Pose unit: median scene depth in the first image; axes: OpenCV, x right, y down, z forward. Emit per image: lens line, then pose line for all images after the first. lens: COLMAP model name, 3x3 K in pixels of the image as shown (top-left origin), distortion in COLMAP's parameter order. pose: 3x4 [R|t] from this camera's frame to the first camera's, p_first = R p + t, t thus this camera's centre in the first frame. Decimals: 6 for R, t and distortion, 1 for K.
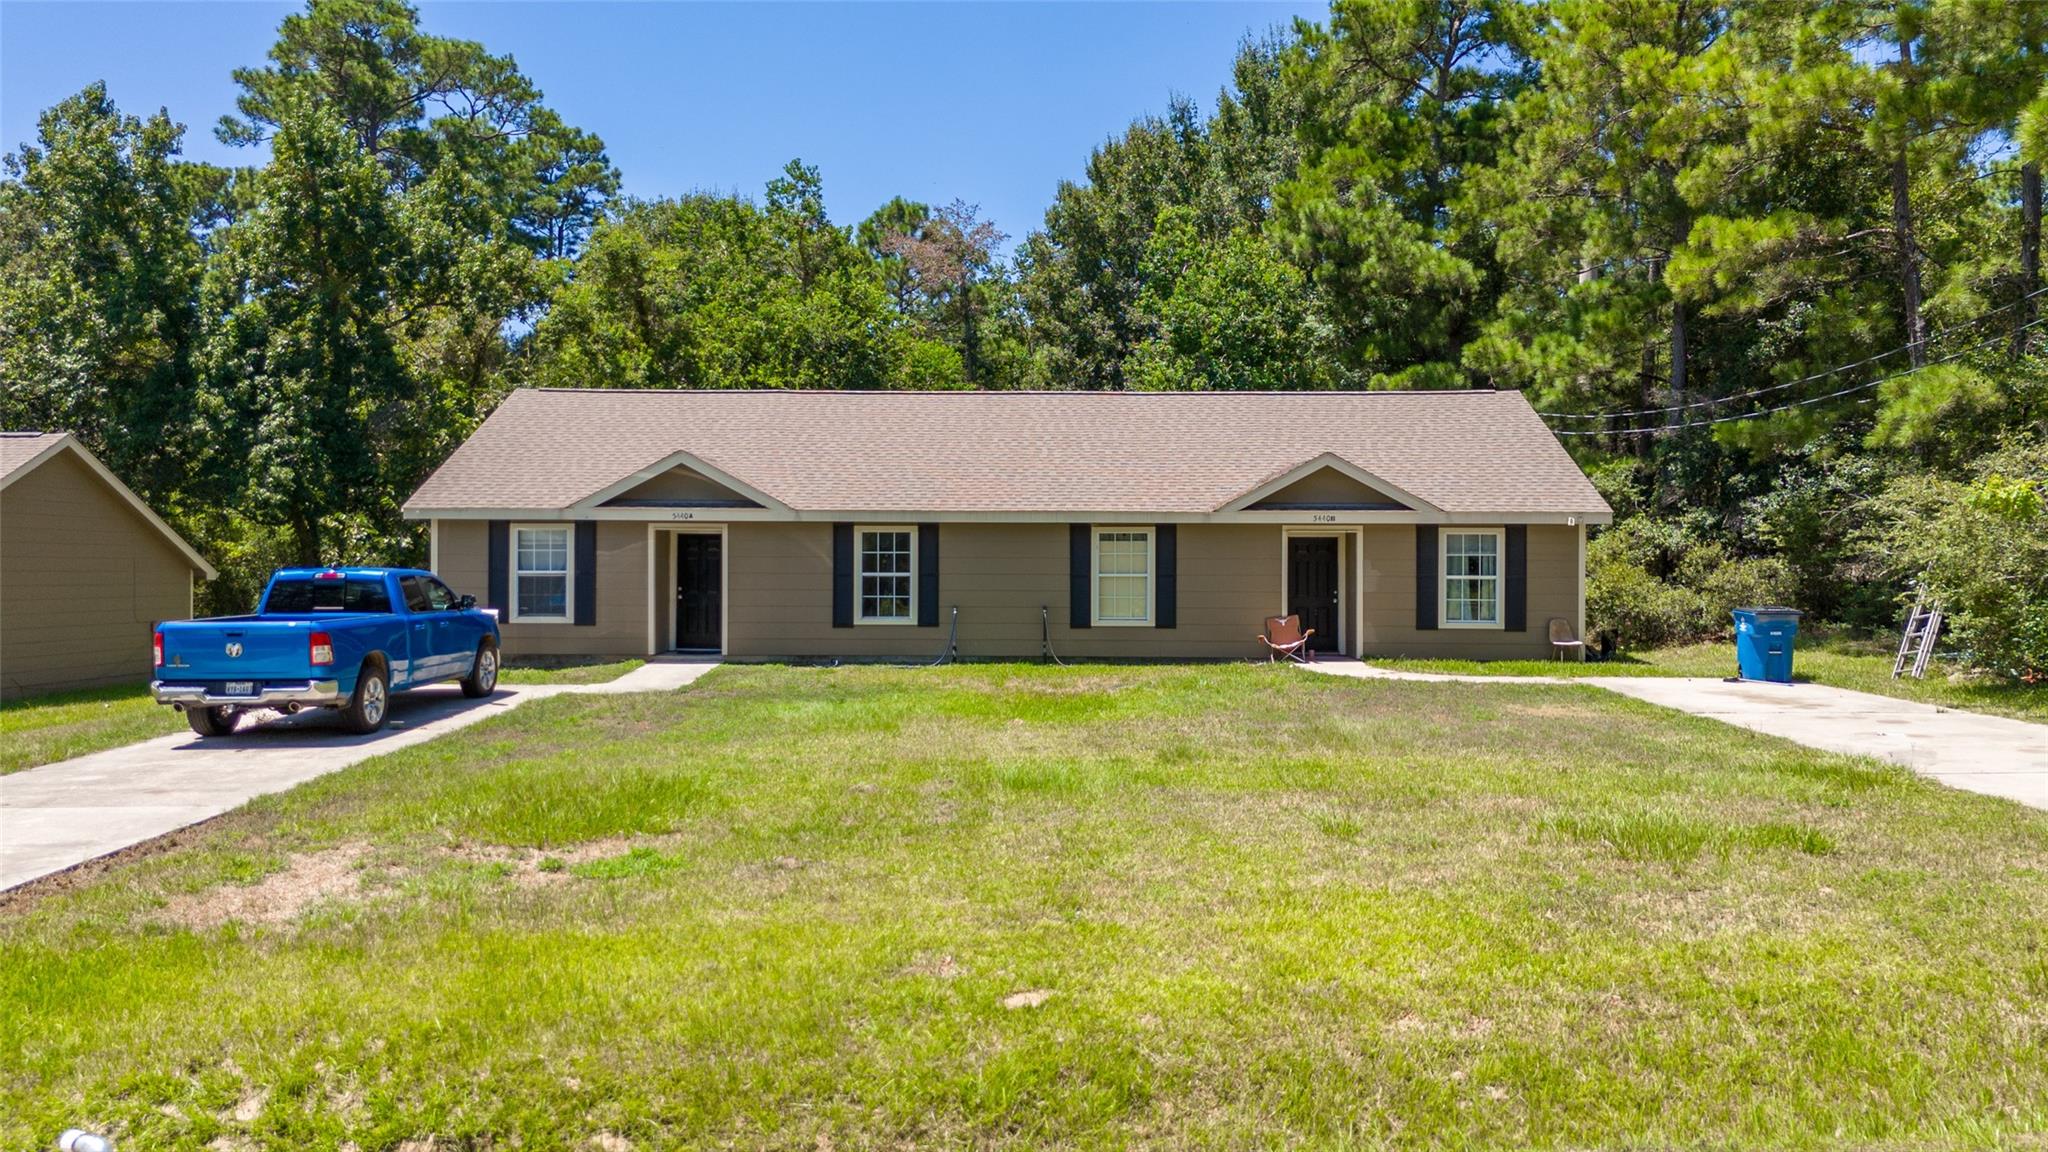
lens RADIAL K [[1543.5, 0, 994.9], [0, 1543.5, 533.0], [0, 0, 1]] dist [0.080943, -0.000233]
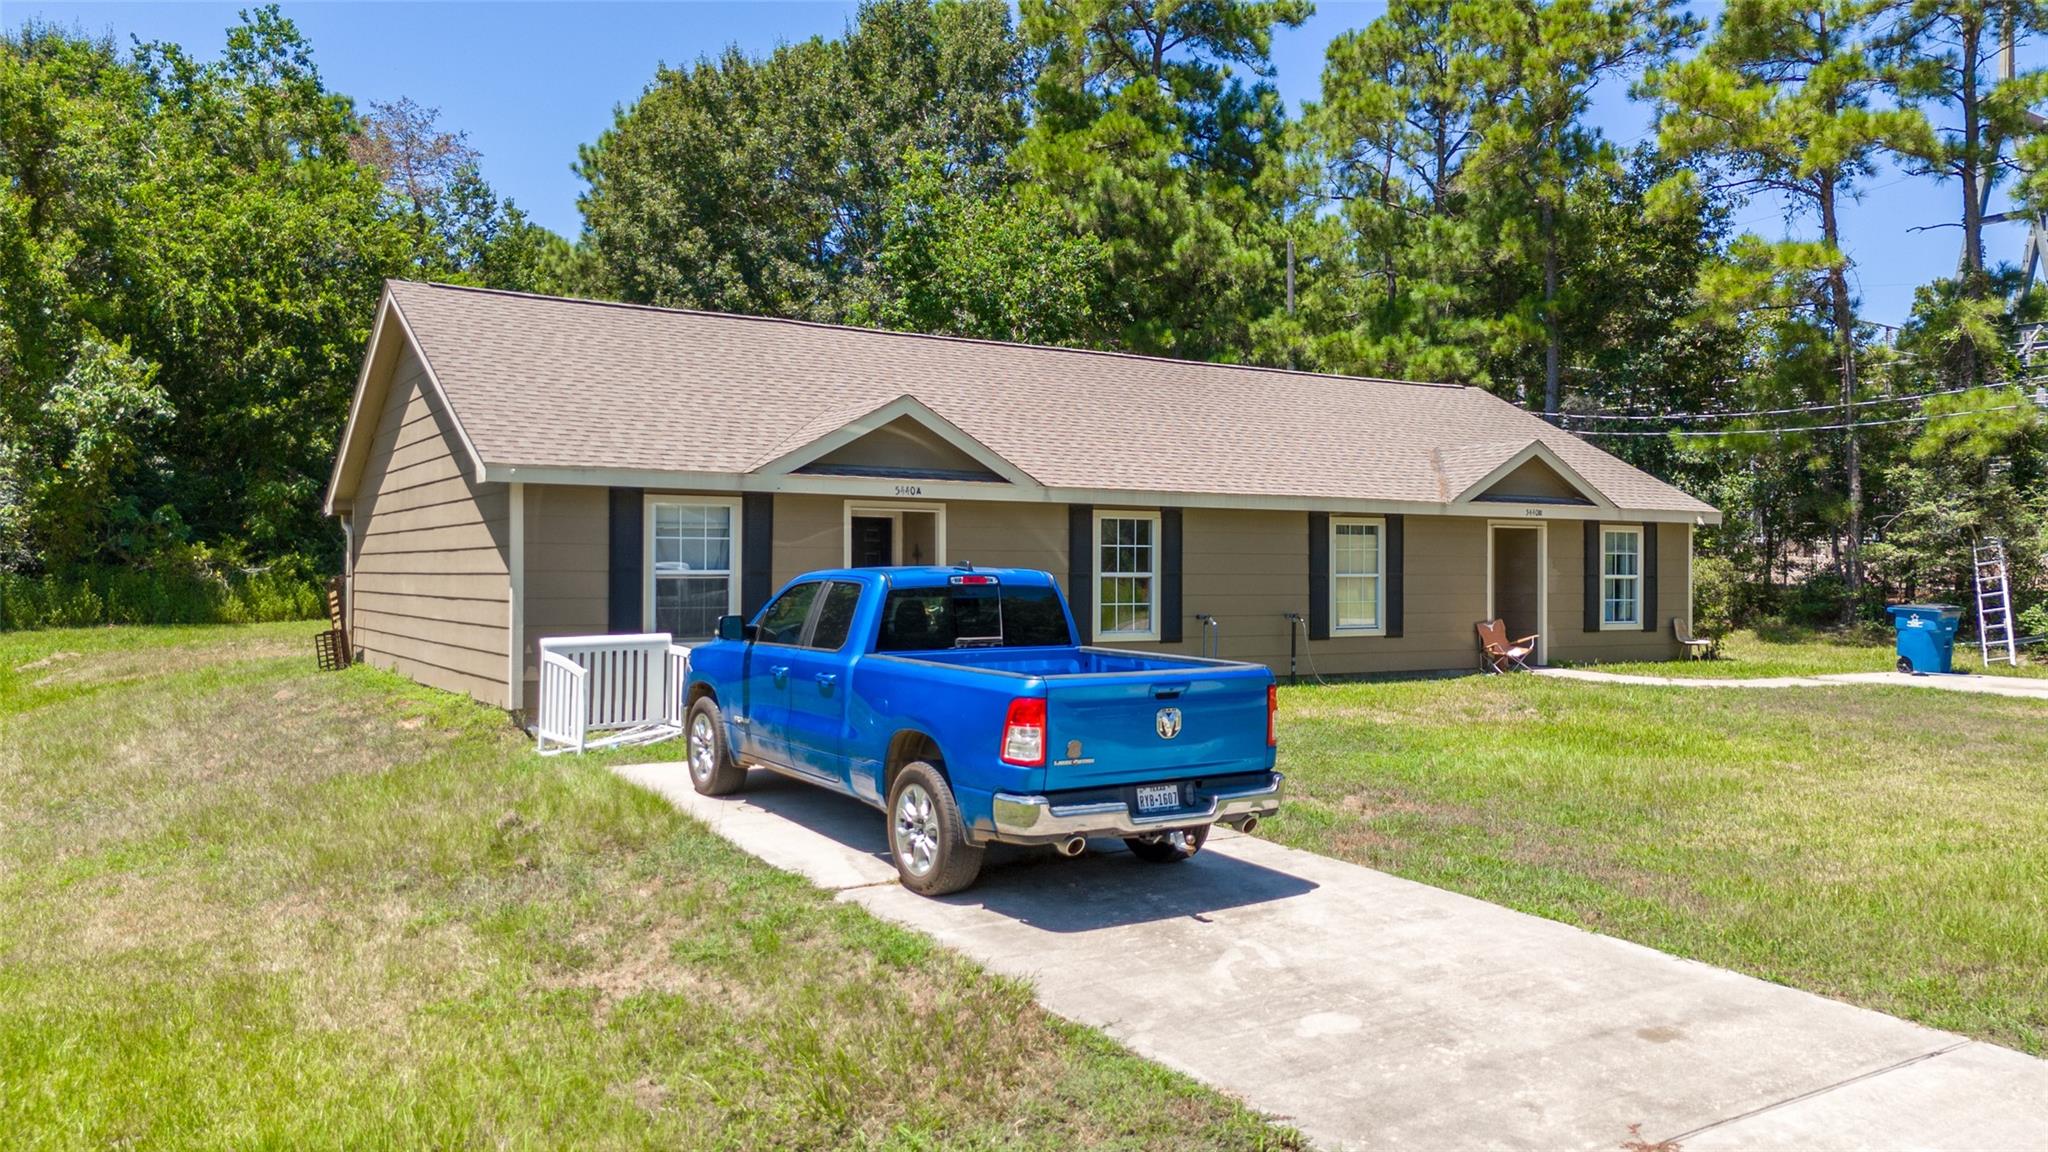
lens RADIAL K [[1543.5, 0, 1037.7], [0, 1543.5, 562.7], [0, 0, 1]] dist [0.080943, -0.000233]
pose [[0.839198, 0.002377, 0.543821, -0.519541], [-0.014795, 0.999720, 0.018461, 0.007658], [-0.543625, -0.023539, 0.838998, 0.388545]]
